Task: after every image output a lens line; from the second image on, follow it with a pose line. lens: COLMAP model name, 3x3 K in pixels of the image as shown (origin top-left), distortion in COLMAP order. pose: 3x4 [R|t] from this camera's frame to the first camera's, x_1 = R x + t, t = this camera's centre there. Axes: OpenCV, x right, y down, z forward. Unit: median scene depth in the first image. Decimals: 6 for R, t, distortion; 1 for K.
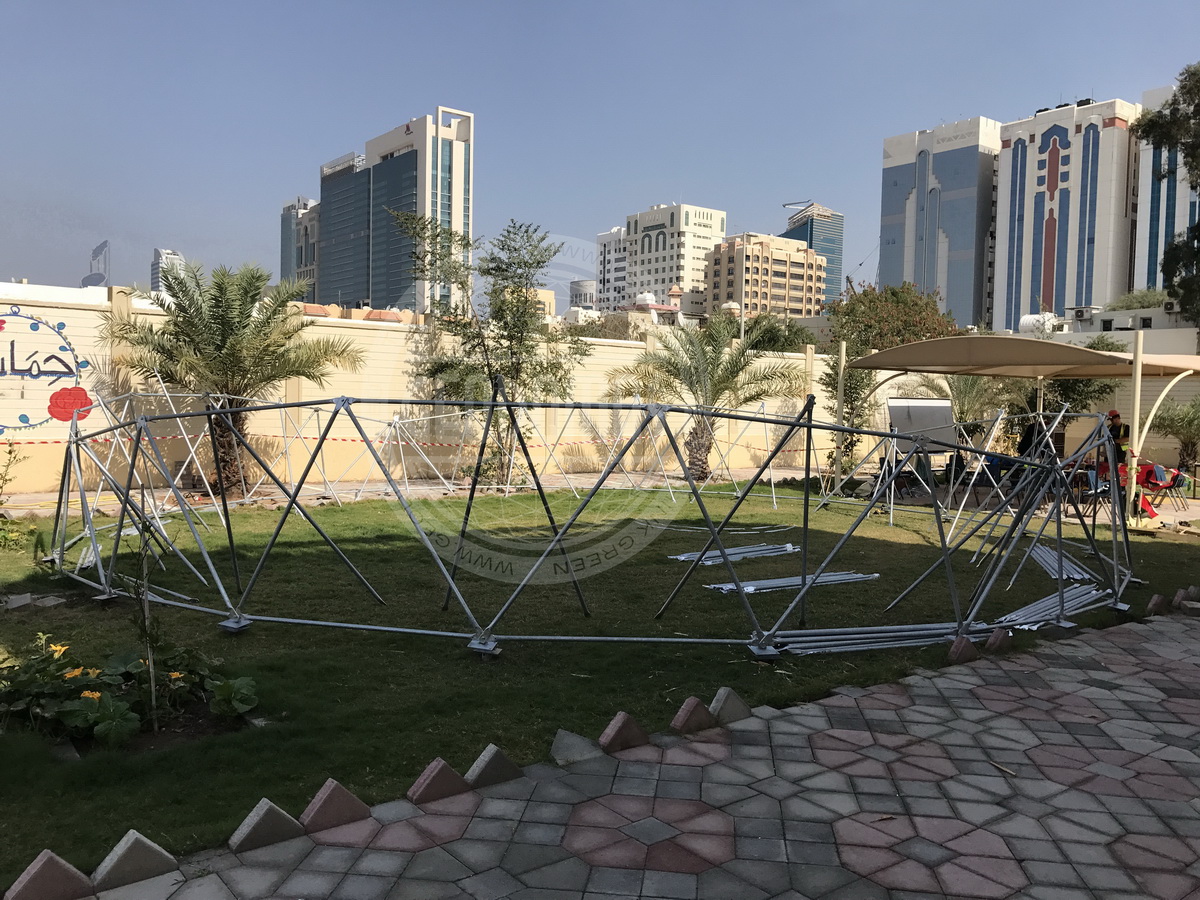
lens RADIAL K [[989.2, 0, 595.2], [0, 989.2, 449.1], [0, 0, 1]] dist [0.027116, -0.015660]
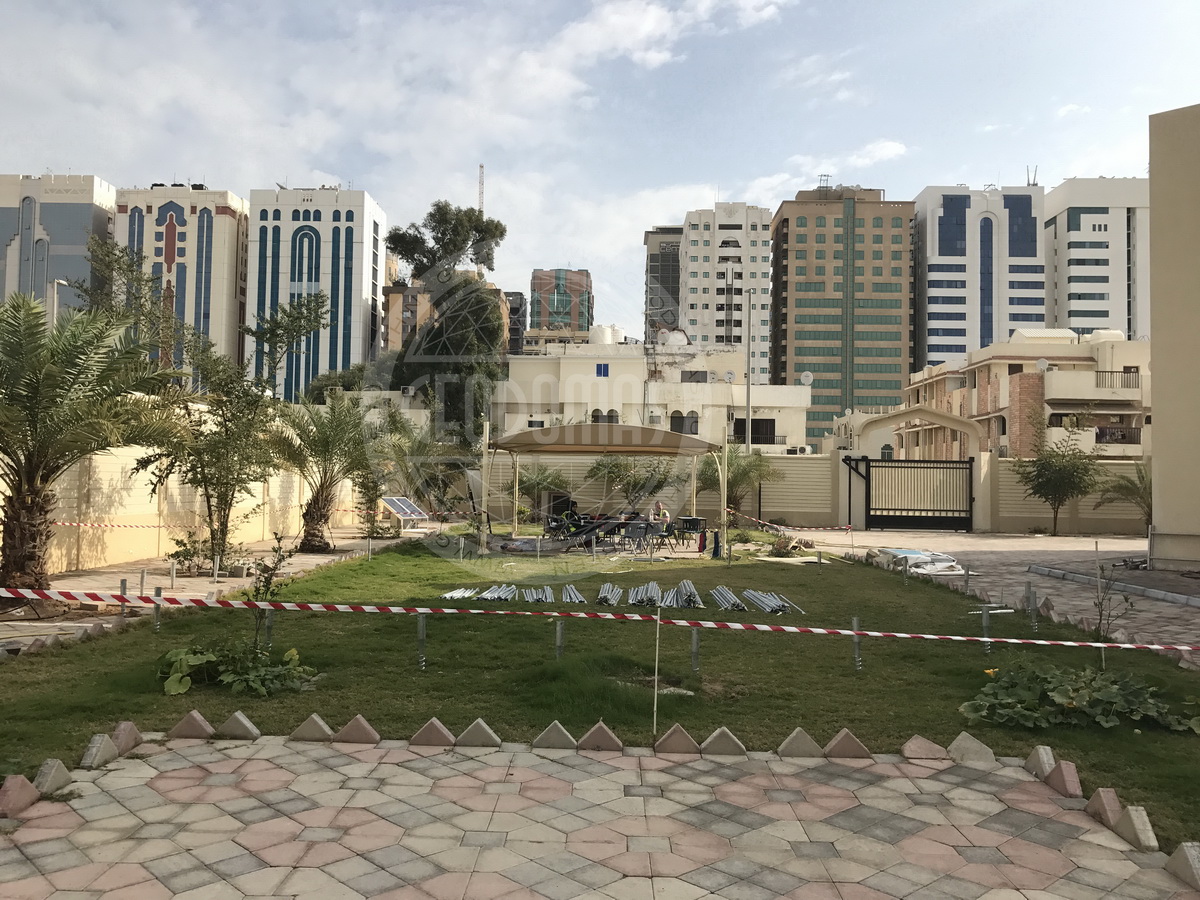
lens RADIAL K [[989.2, 0, 595.2], [0, 989.2, 449.1], [0, 0, 1]] dist [0.027116, -0.015660]
pose [[0.634939, 0.013921, 0.772437, -0.089626], [0.036366, 0.998191, -0.047881, -0.002485], [-0.771706, 0.058492, 0.633284, 0.026937]]
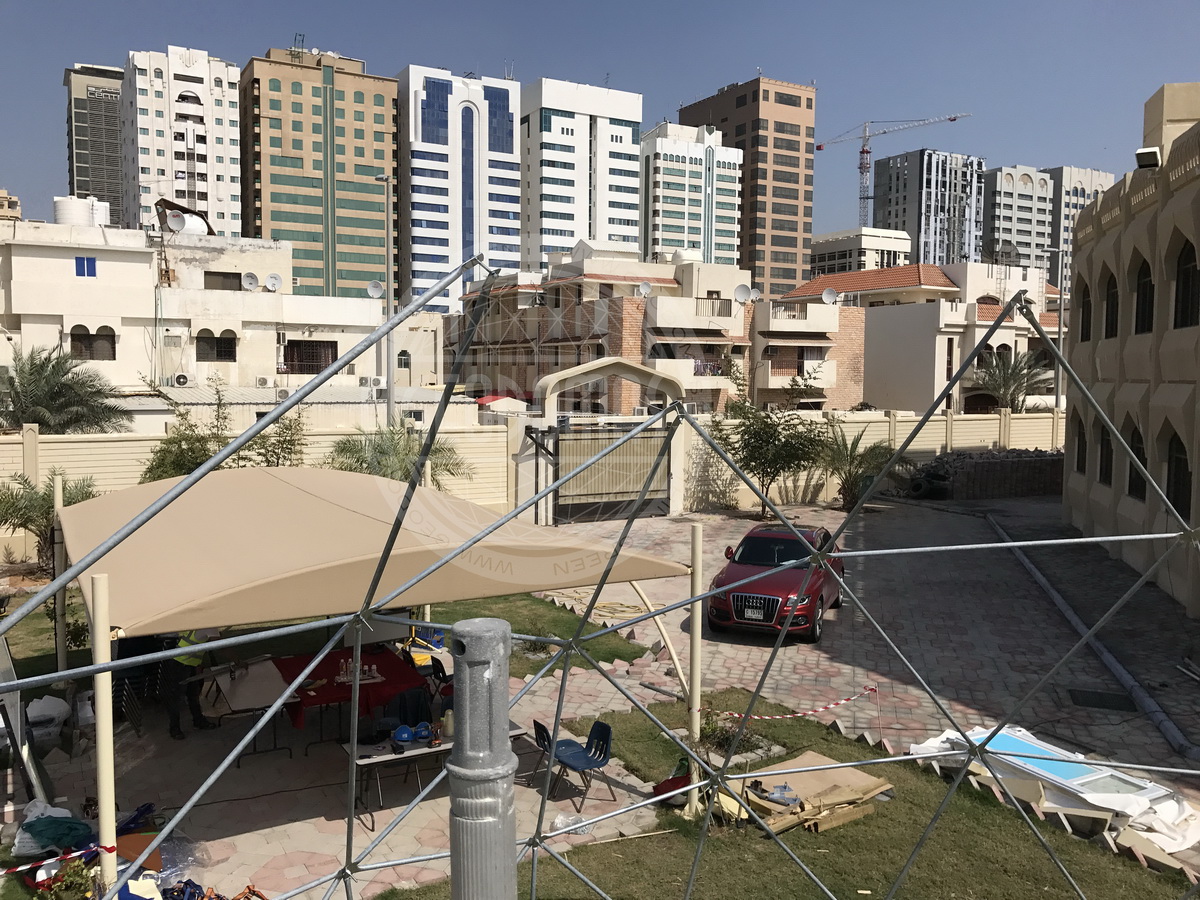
lens RADIAL K [[989.2, 0, 595.2], [0, 989.2, 449.1], [0, 0, 1]] dist [0.027116, -0.015660]
pose [[0.151088, -0.096847, 0.983765, -0.012056], [0.044493, 0.994847, 0.091105, -0.029022], [-0.987518, 0.030006, 0.154618, 0.120834]]
